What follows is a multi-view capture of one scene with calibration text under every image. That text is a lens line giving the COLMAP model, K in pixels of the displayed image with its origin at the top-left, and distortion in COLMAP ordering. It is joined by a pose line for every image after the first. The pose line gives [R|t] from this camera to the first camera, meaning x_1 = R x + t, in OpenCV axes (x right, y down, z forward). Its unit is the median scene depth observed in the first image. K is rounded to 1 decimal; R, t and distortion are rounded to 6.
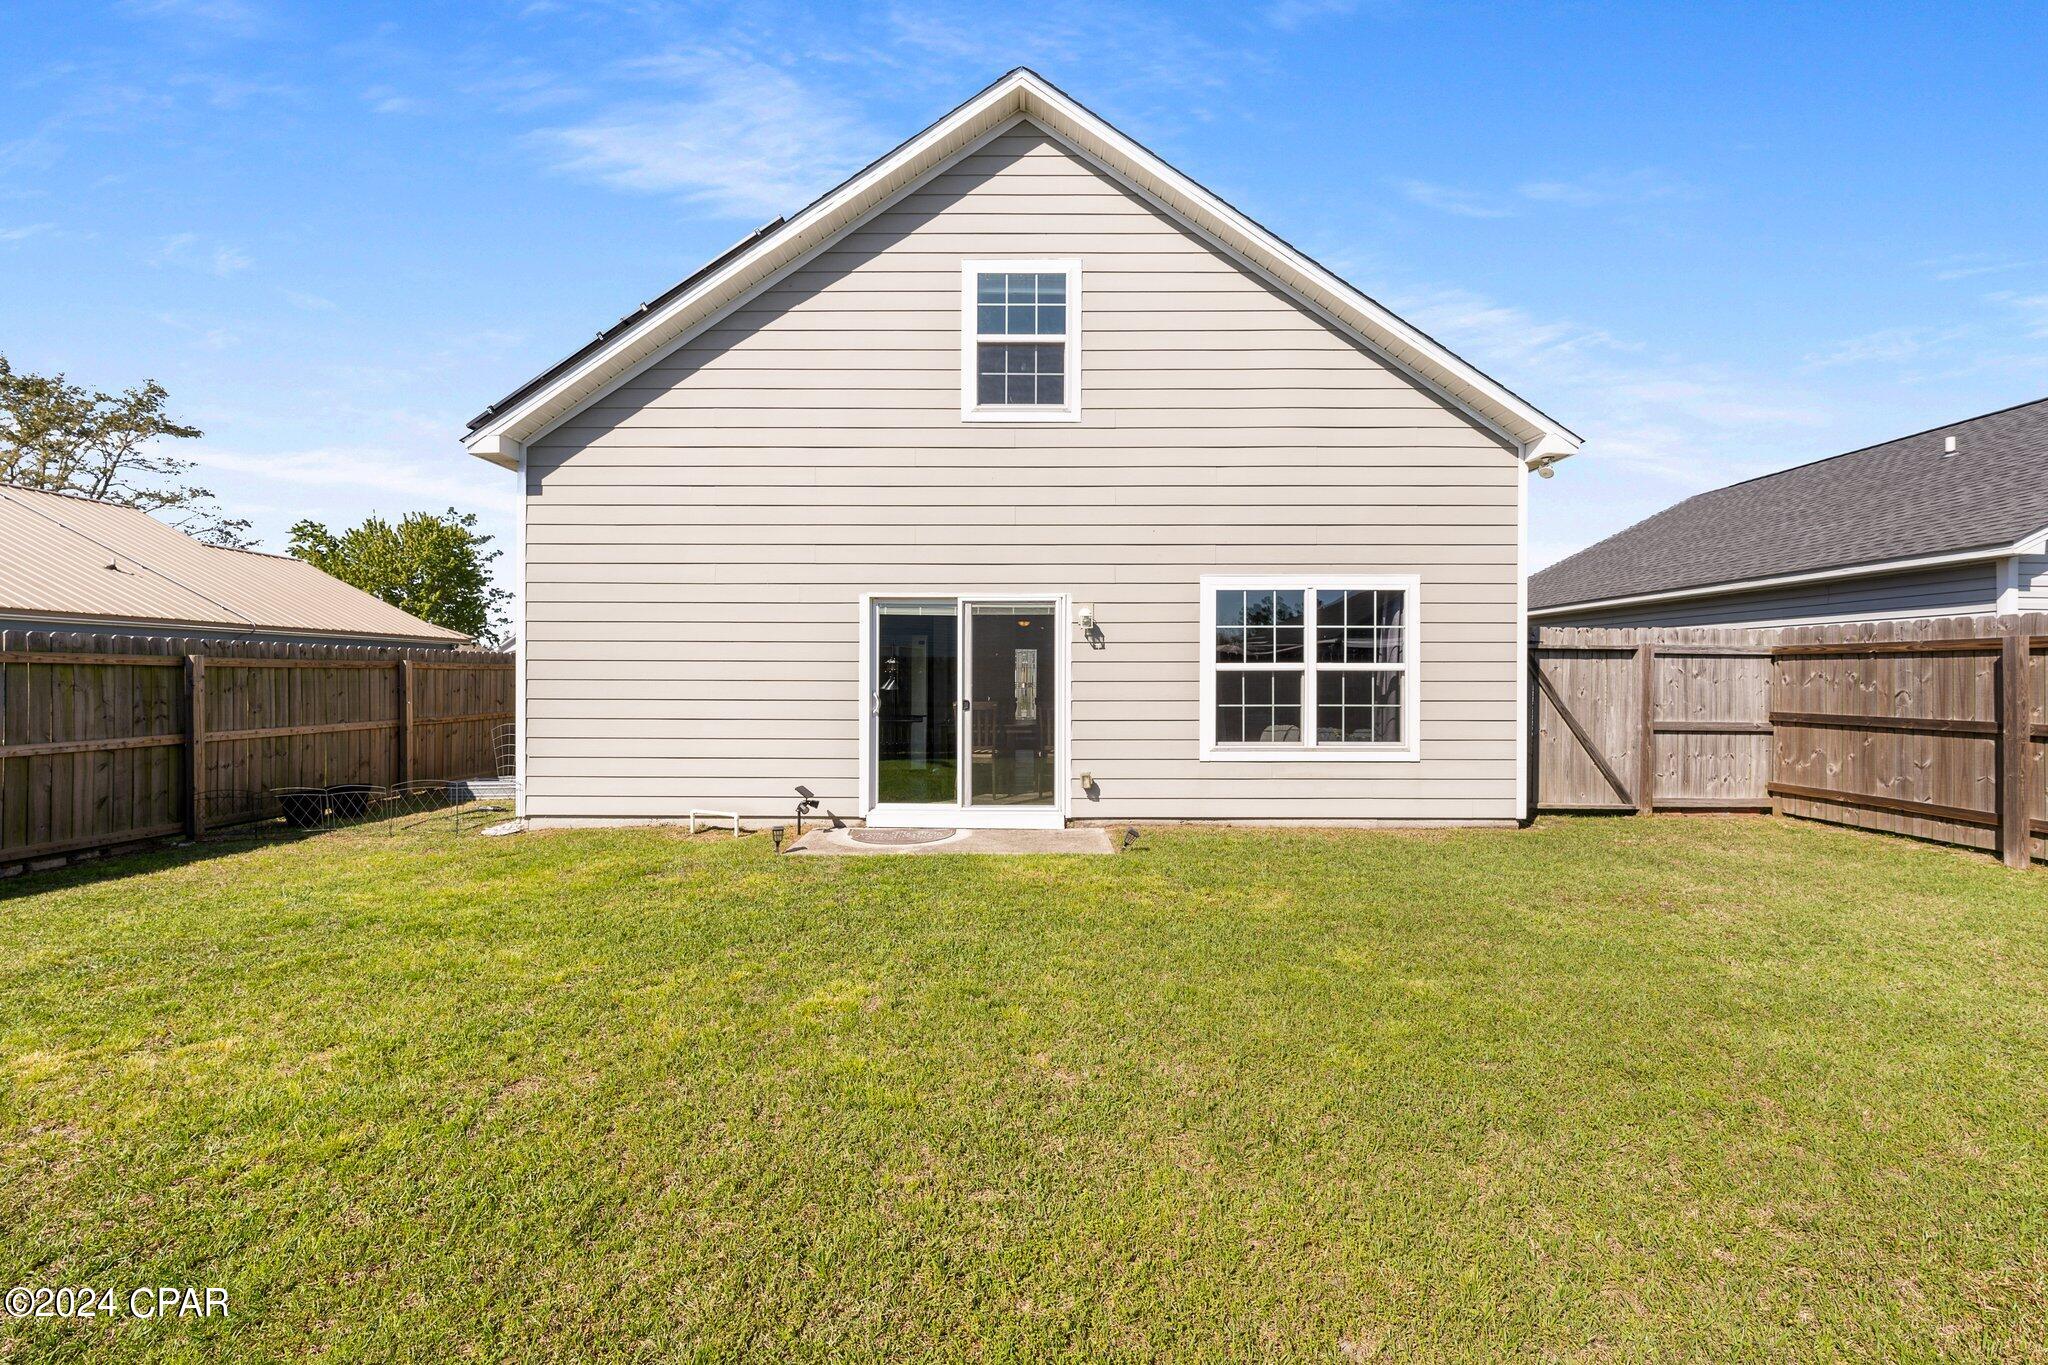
lens RADIAL K [[805.2, 0, 1026.7], [0, 805.2, 677.4], [0, 0, 1]] dist [-0.002172, -0.000284]
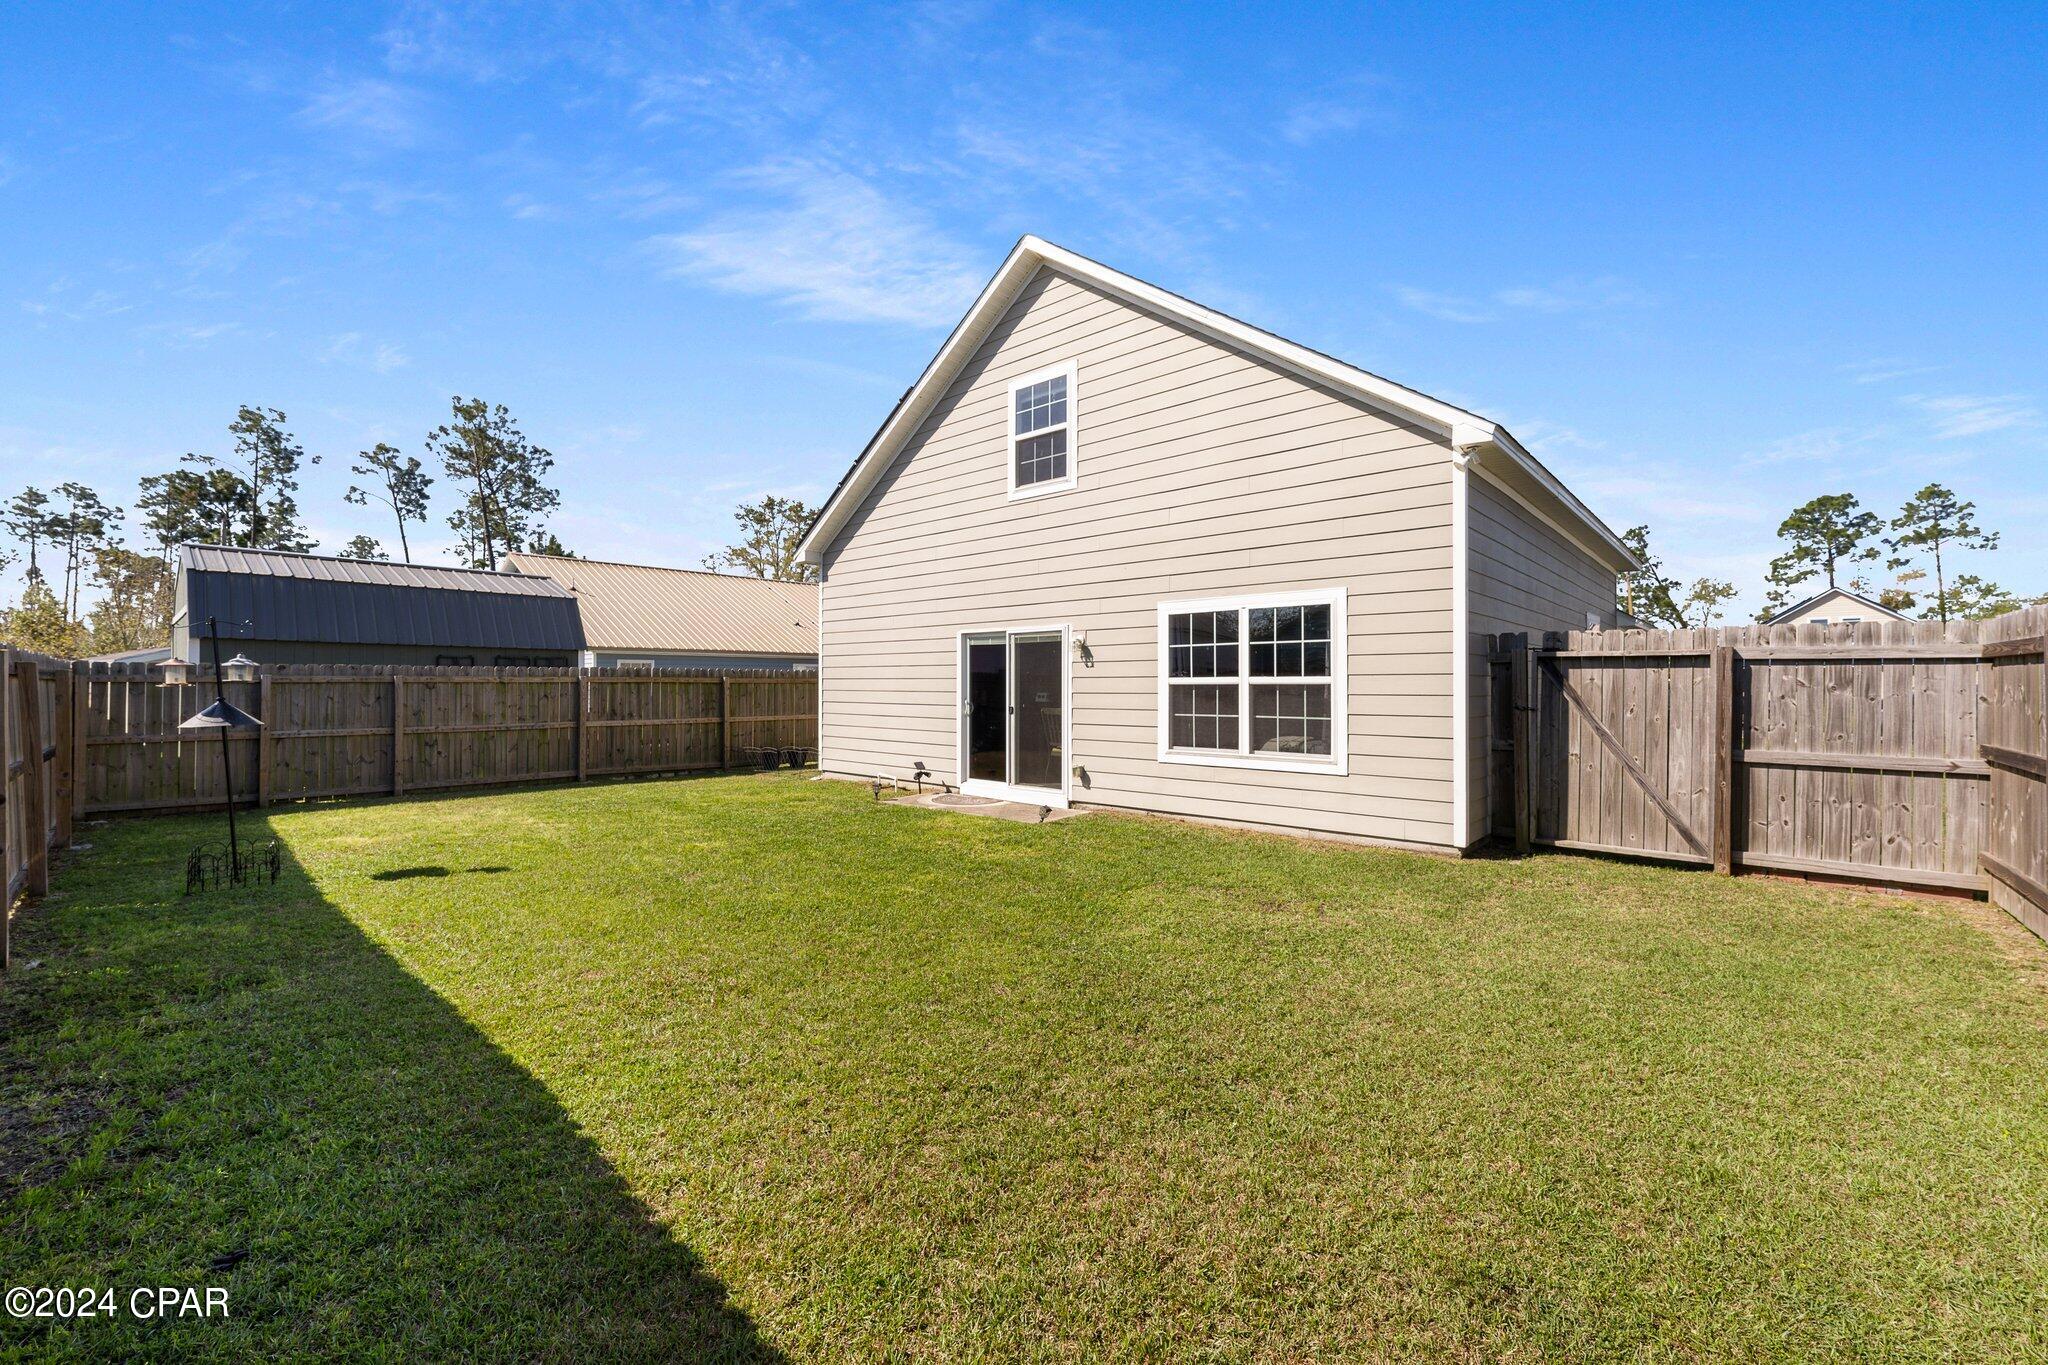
lens RADIAL K [[821.6, 0, 1024.0], [0, 821.6, 682.5], [0, 0, 1]] dist [0.000005, -0.000209]
pose [[0.750118, -0.003209, -0.661296, 0.855327], [-0.002465, 0.999968, -0.007648, -0.001422], [0.661299, 0.007367, 0.750086, -0.021598]]
